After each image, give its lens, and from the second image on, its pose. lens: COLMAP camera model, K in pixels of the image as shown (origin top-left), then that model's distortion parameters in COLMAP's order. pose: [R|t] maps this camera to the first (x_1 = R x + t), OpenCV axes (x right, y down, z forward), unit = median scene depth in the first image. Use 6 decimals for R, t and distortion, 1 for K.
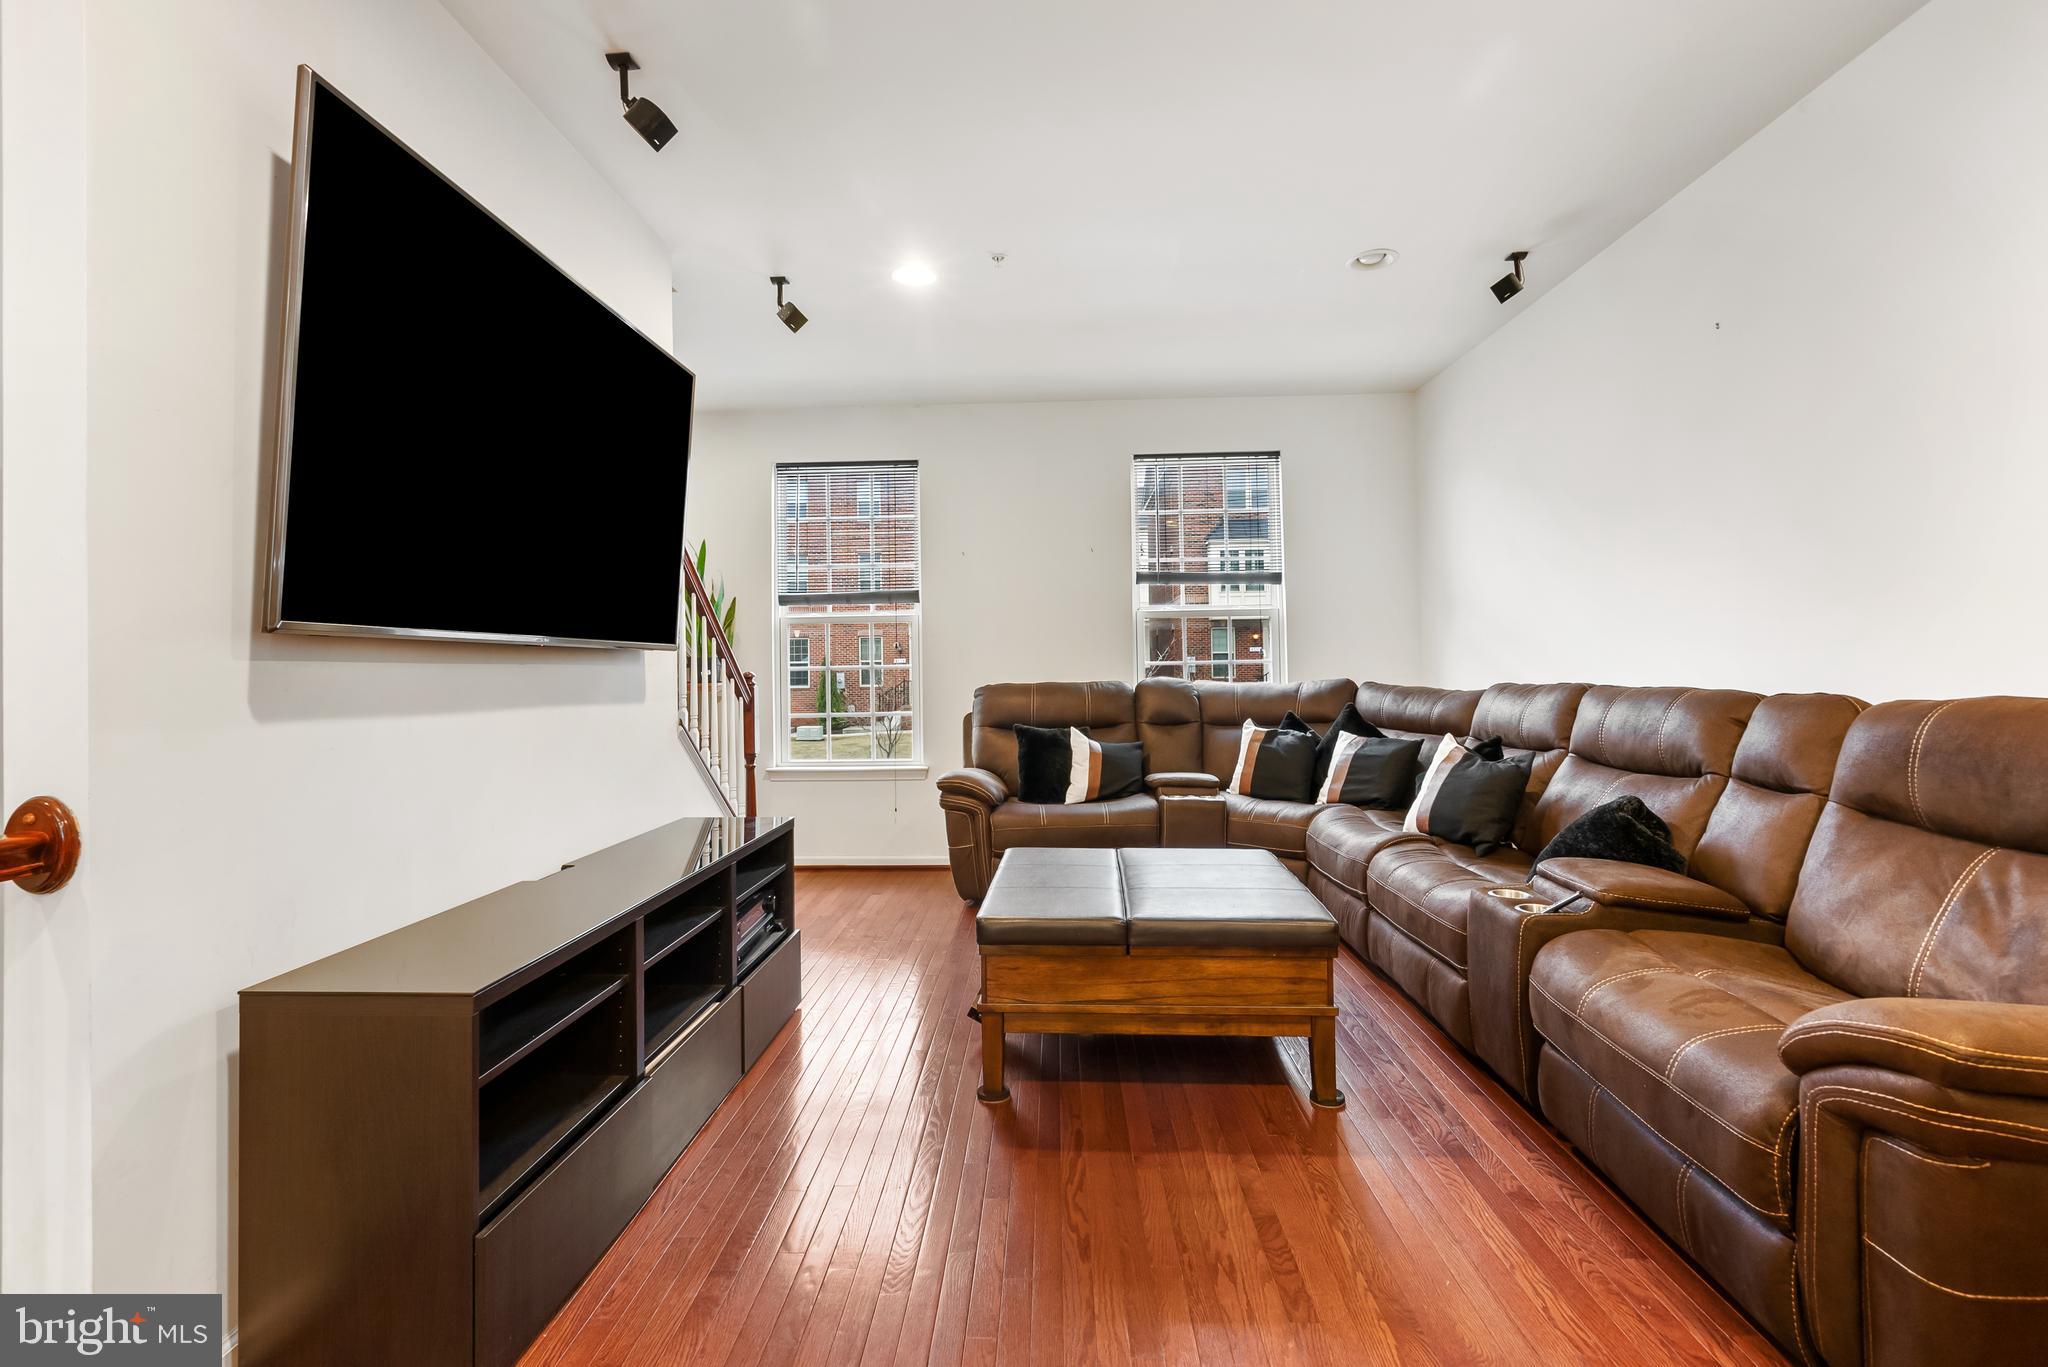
lens RADIAL K [[940.0, 0, 1024.6], [0, 940.0, 647.6], [0, 0, 1]] dist [-0.004060, 0.002282]
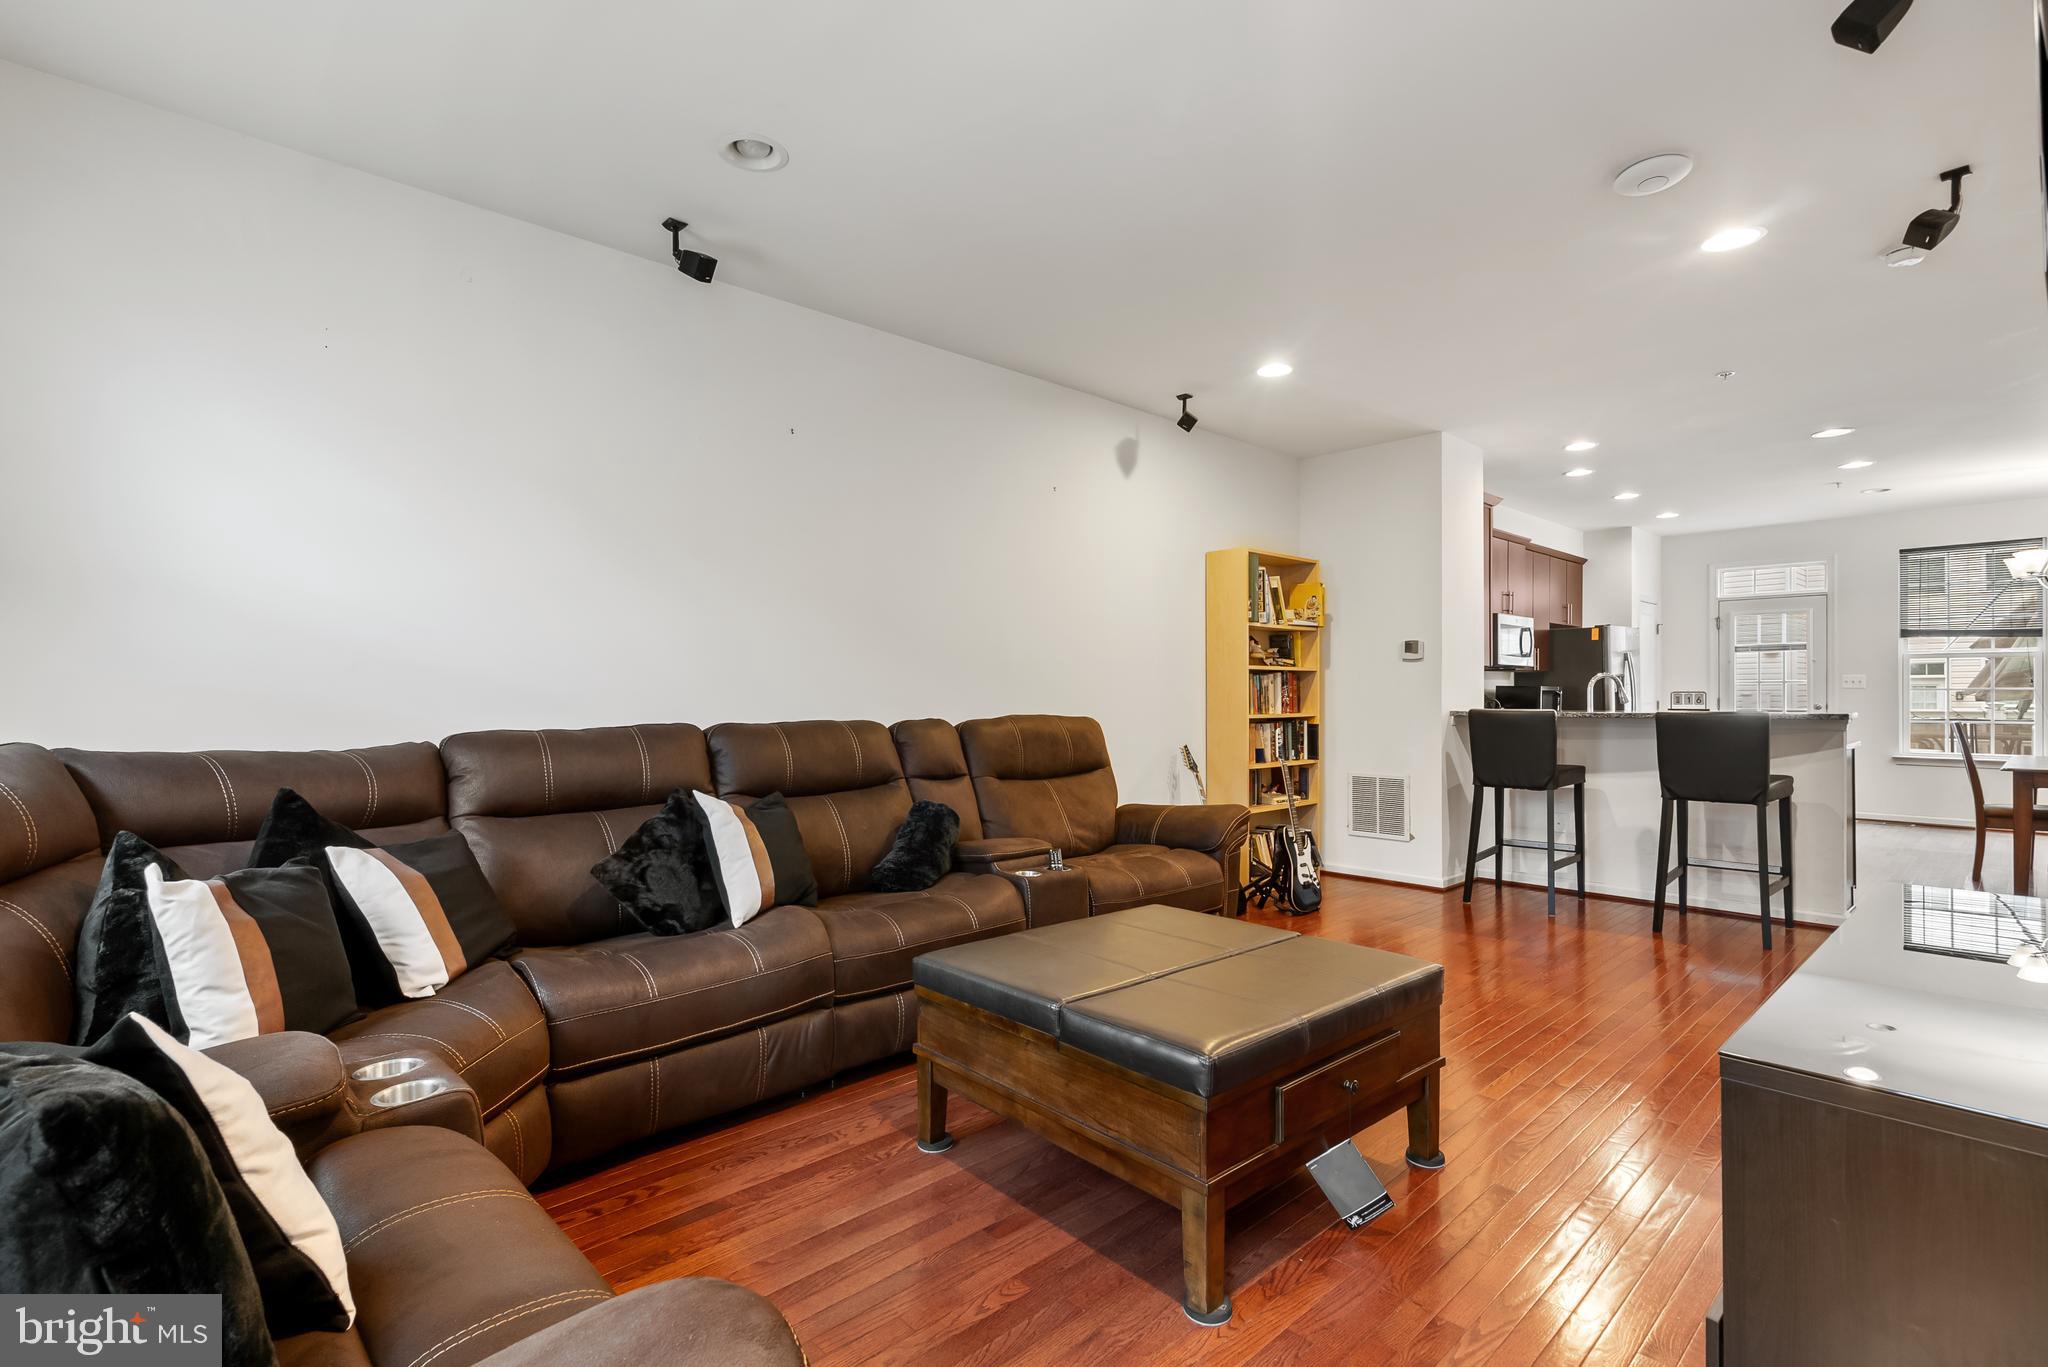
lens RADIAL K [[940.0, 0, 1021.9], [0, 940.0, 693.4], [0, 0, 1]] dist [-0.004060, 0.002282]
pose [[-0.699523, 0.016543, 0.714418, -0.293285], [-0.000758, 0.999714, -0.023892, 0.026432], [-0.714609, -0.017254, -0.699311, 1.264127]]
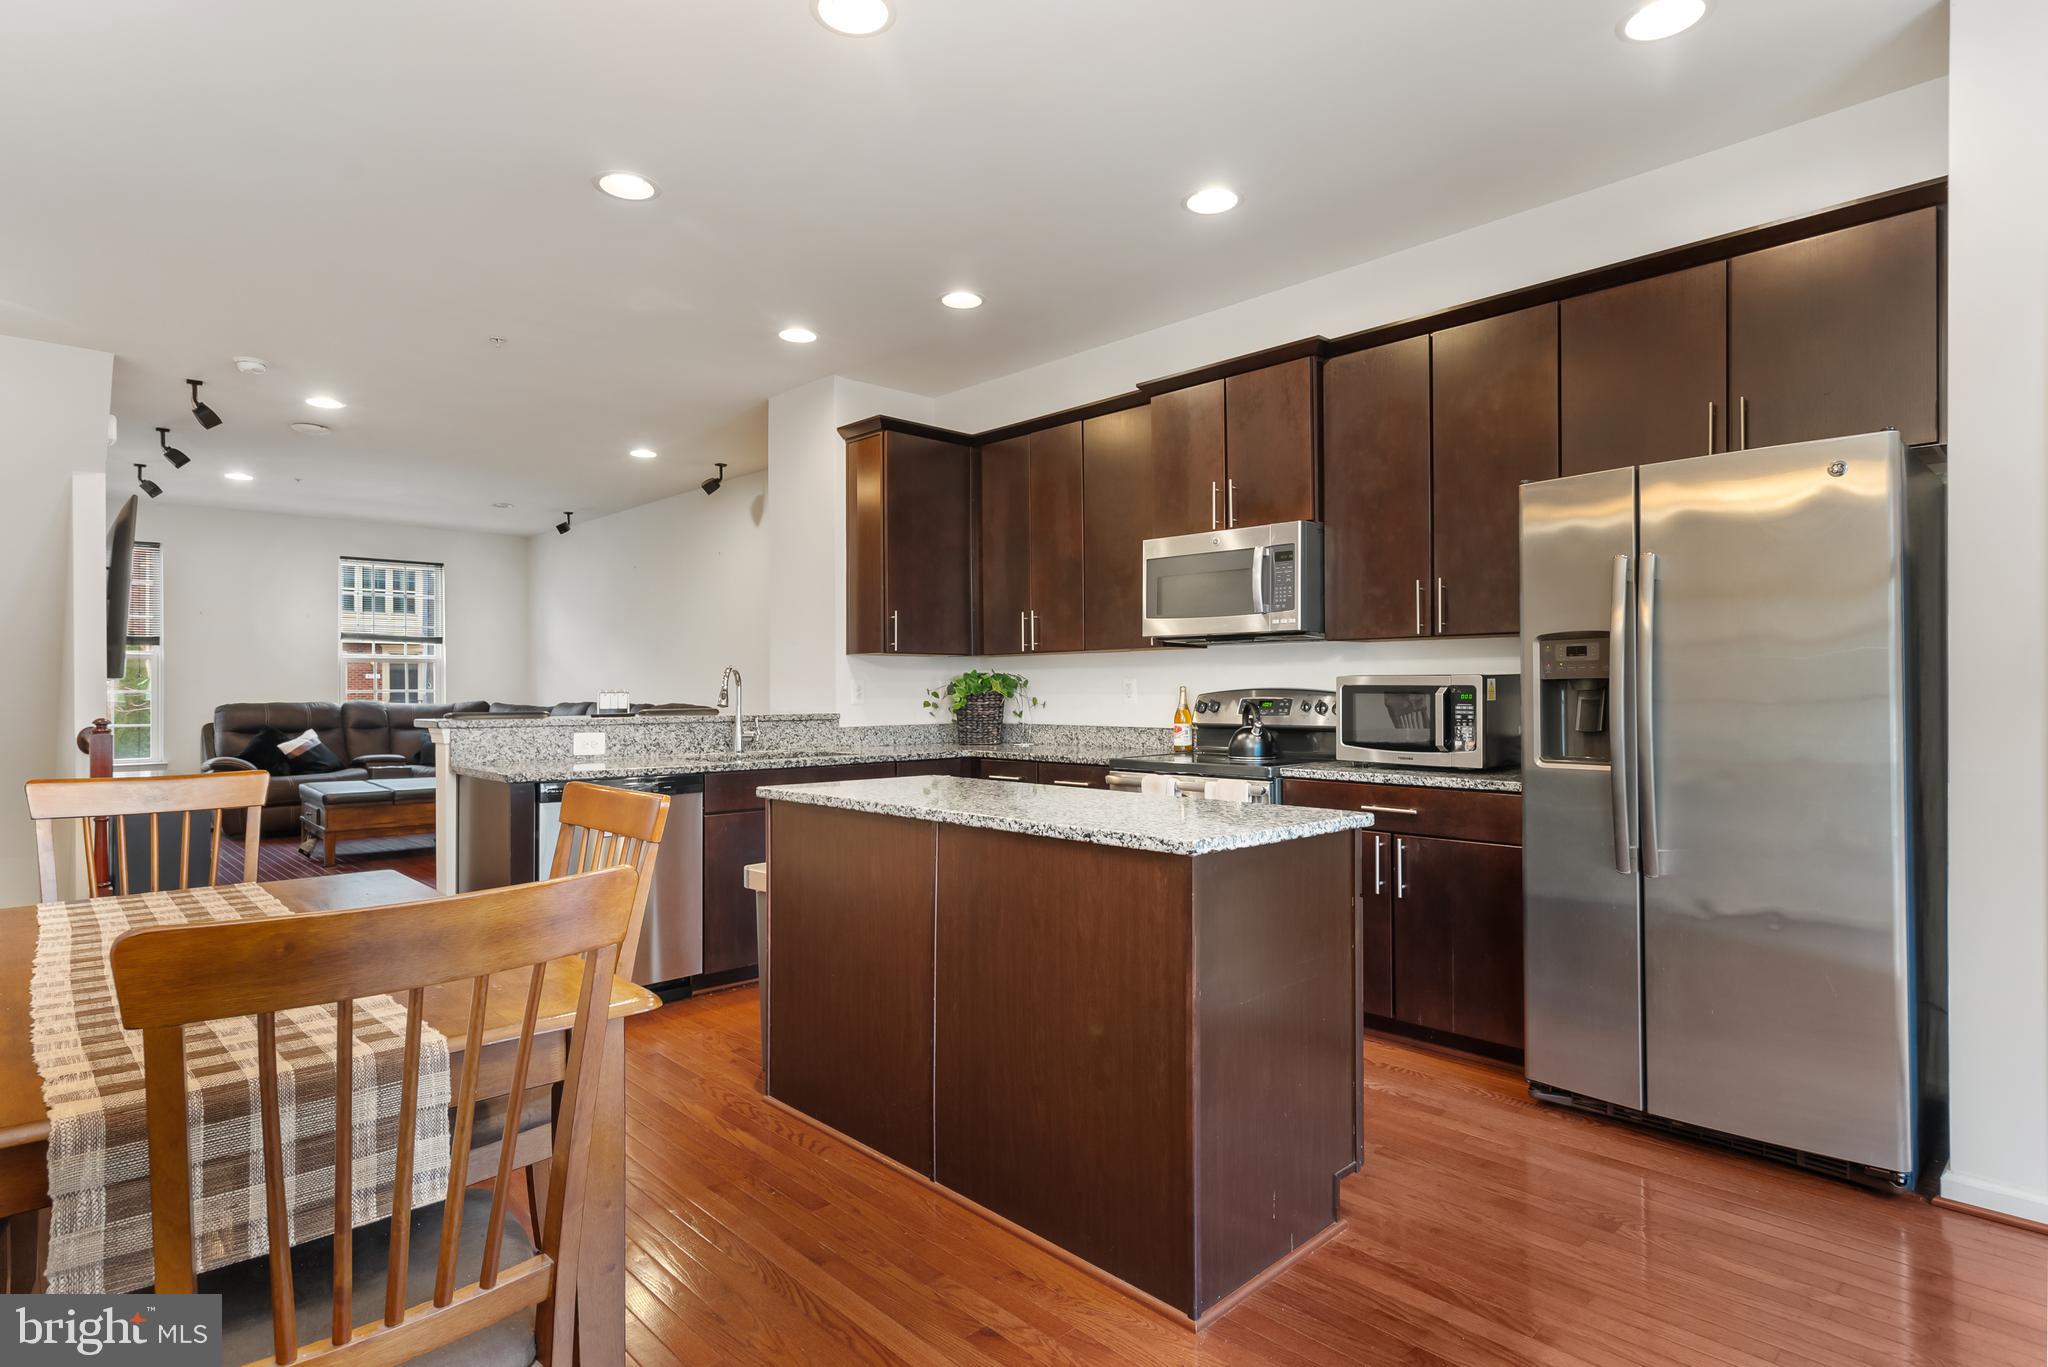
lens RADIAL K [[1064.3, 0, 1017.9], [0, 1064.3, 684.4], [0, 0, 1]] dist [0.006594, 0.001768]
pose [[0.694939, 0.016630, 0.718877, -0.535551], [-0.022622, 0.999743, -0.001259, -0.024098], [-0.718713, -0.015388, 0.695137, -1.491814]]
